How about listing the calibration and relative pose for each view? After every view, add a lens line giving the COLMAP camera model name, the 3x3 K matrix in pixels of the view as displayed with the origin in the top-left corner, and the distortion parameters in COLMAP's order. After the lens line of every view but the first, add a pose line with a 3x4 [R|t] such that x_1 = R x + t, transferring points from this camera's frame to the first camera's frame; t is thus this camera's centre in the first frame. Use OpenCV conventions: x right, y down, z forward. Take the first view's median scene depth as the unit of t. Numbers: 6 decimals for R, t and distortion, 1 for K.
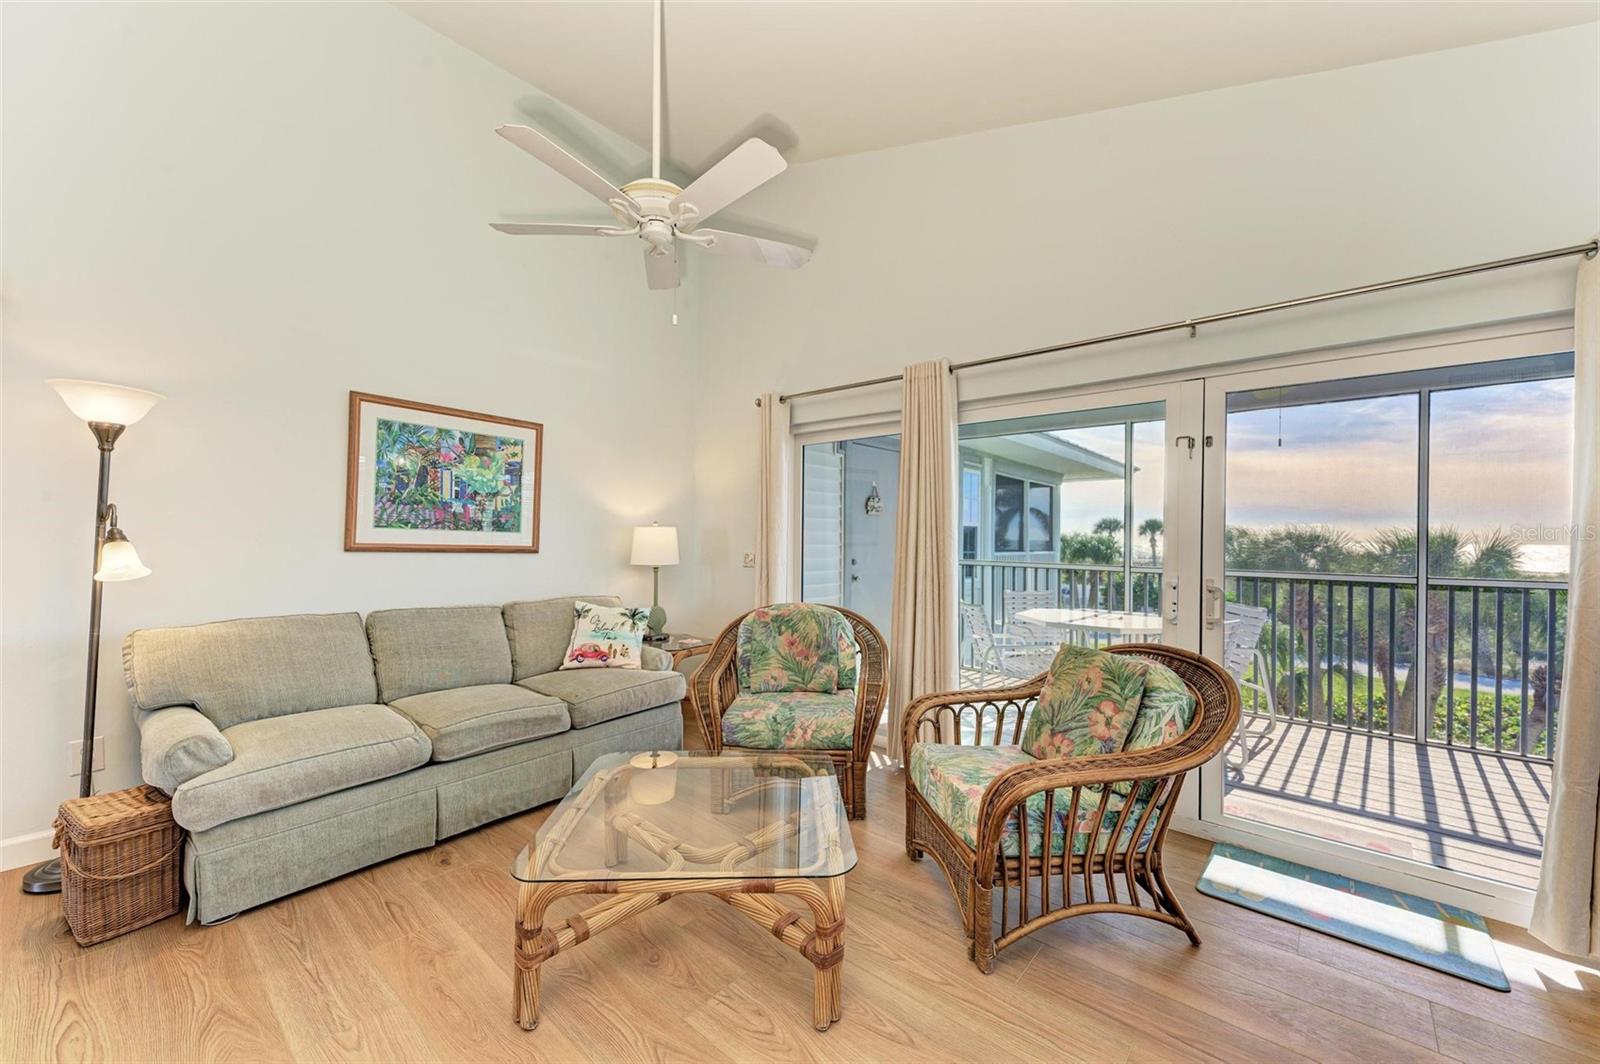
lens RADIAL K [[622.6, 0, 808.5], [0, 622.6, 538.5], [0, 0, 1]] dist [0.016486, -0.002967]
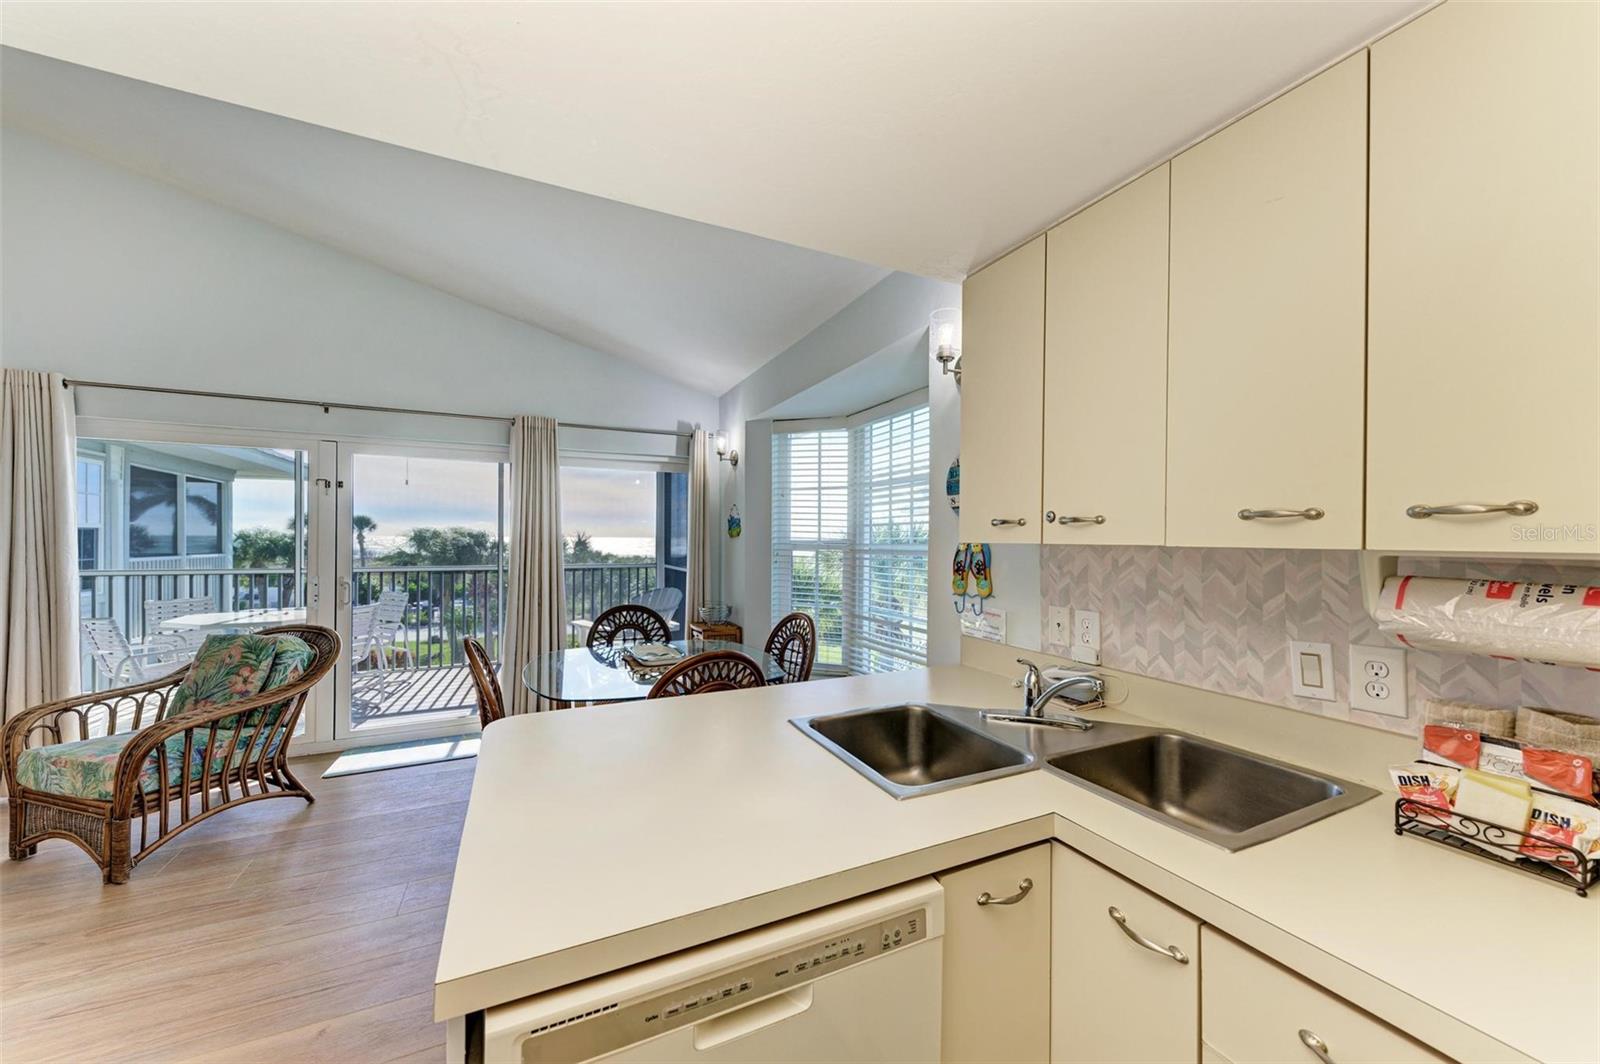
lens RADIAL K [[580.2, 0, 802.0], [0, 580.2, 536.7], [0, 0, 1]] dist [0.011144, -0.004078]
pose [[0.411401, -0.005753, 0.911436, -0.141535], [0.001018, 0.999982, 0.005853, -0.031021], [-0.911454, -0.001480, 0.411400, -0.462871]]
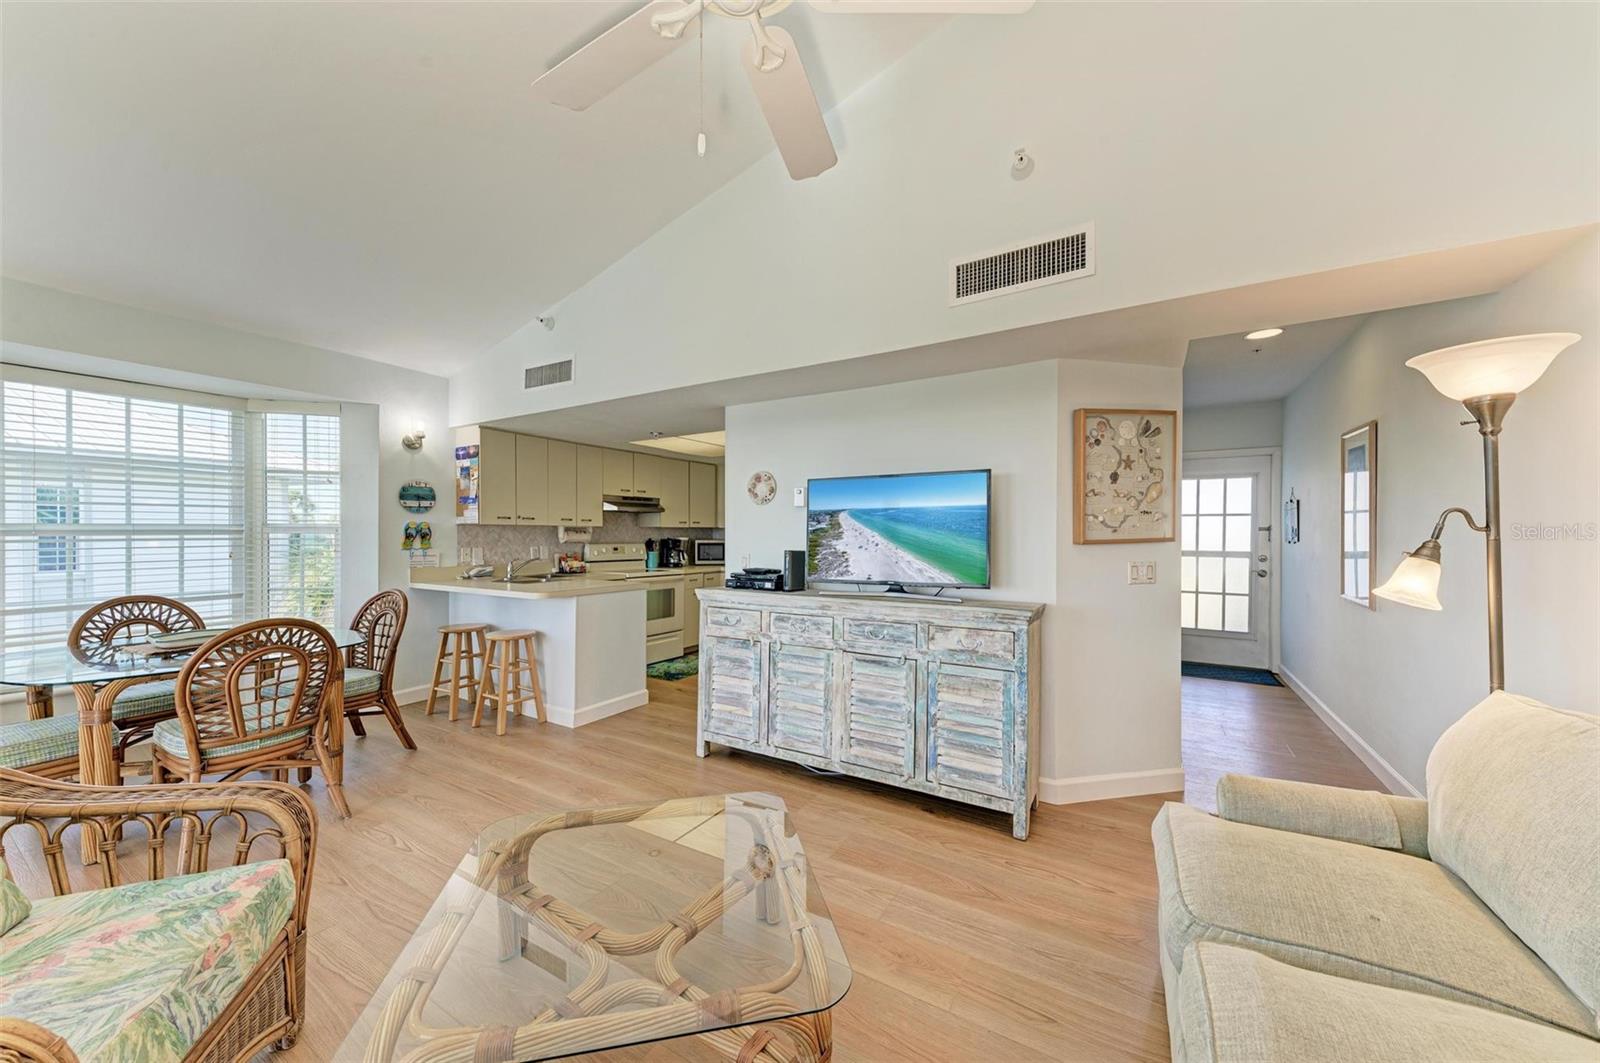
lens RADIAL K [[563.4, 0, 798.3], [0, 563.4, 531.2], [0, 0, 1]] dist [0.013724, -0.002055]
pose [[-0.986549, -0.015223, -0.162754, -0.148300], [-0.014611, 0.999881, -0.004955, -0.010004], [0.162810, -0.002511, -0.986654, 1.061008]]
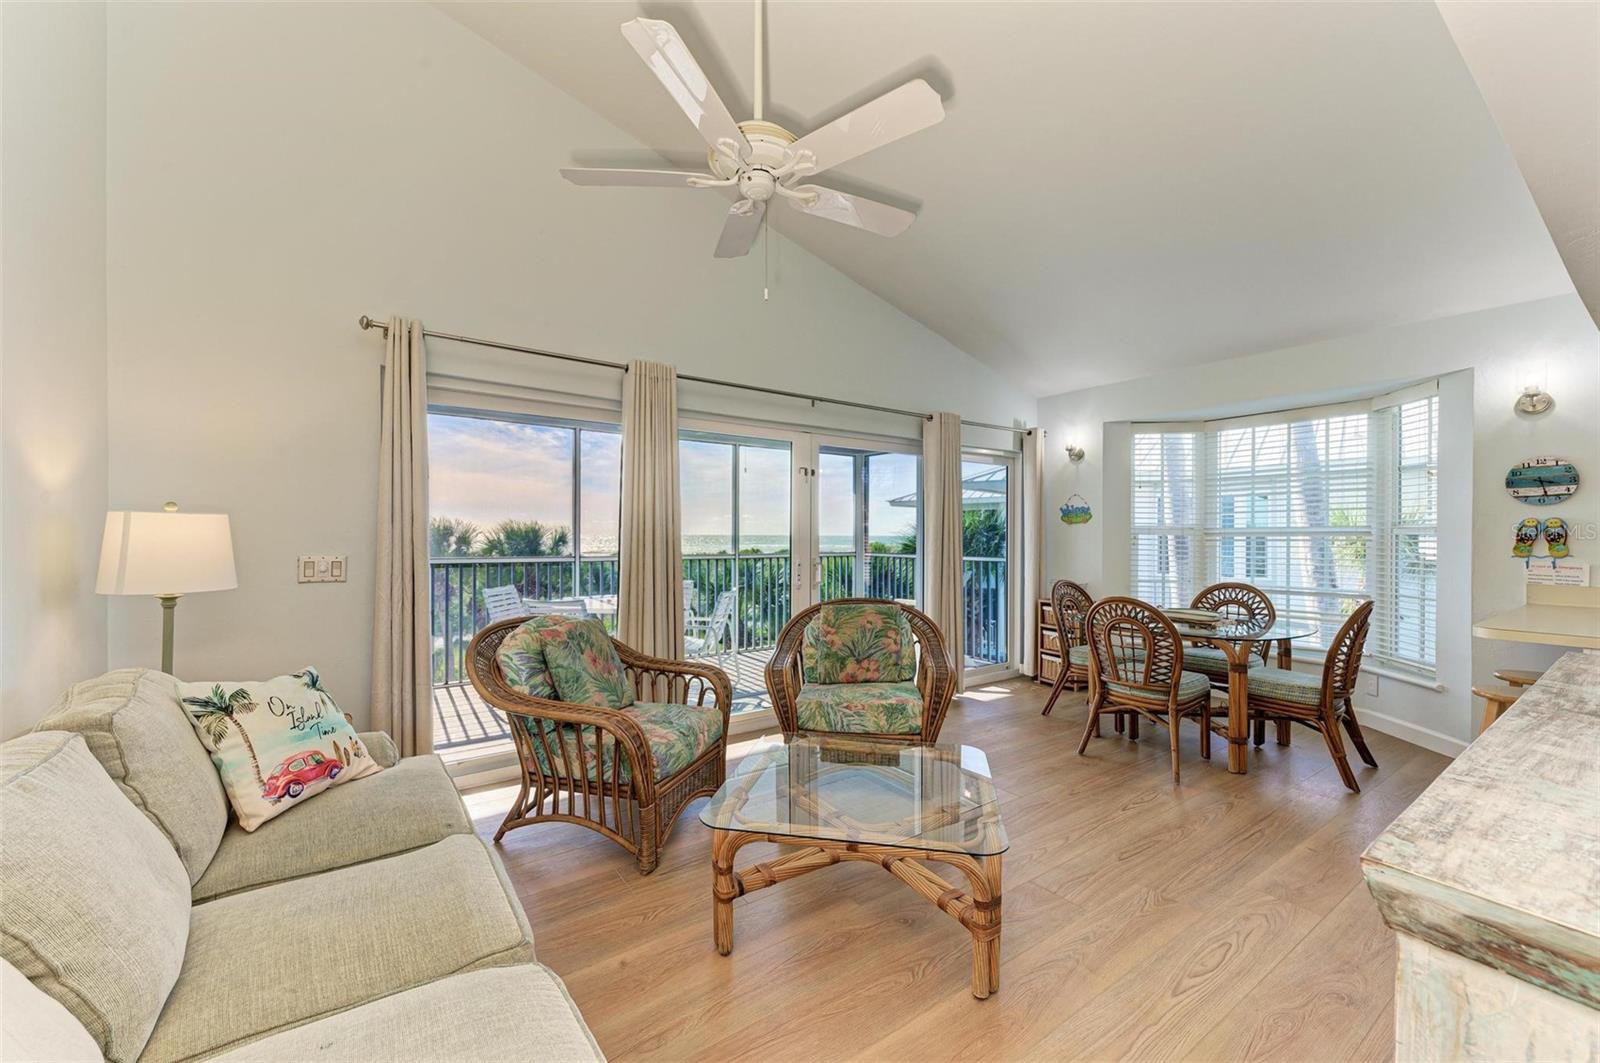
lens RADIAL K [[622.6, 0, 803.3], [0, 622.6, 539.3], [0, 0, 1]] dist [0.016486, -0.002967]
pose [[0.252507, -0.019229, 0.967404, -0.756542], [0.001291, 0.999808, 0.019536, -0.012172], [-0.967594, -0.003684, 0.252483, 0.504682]]
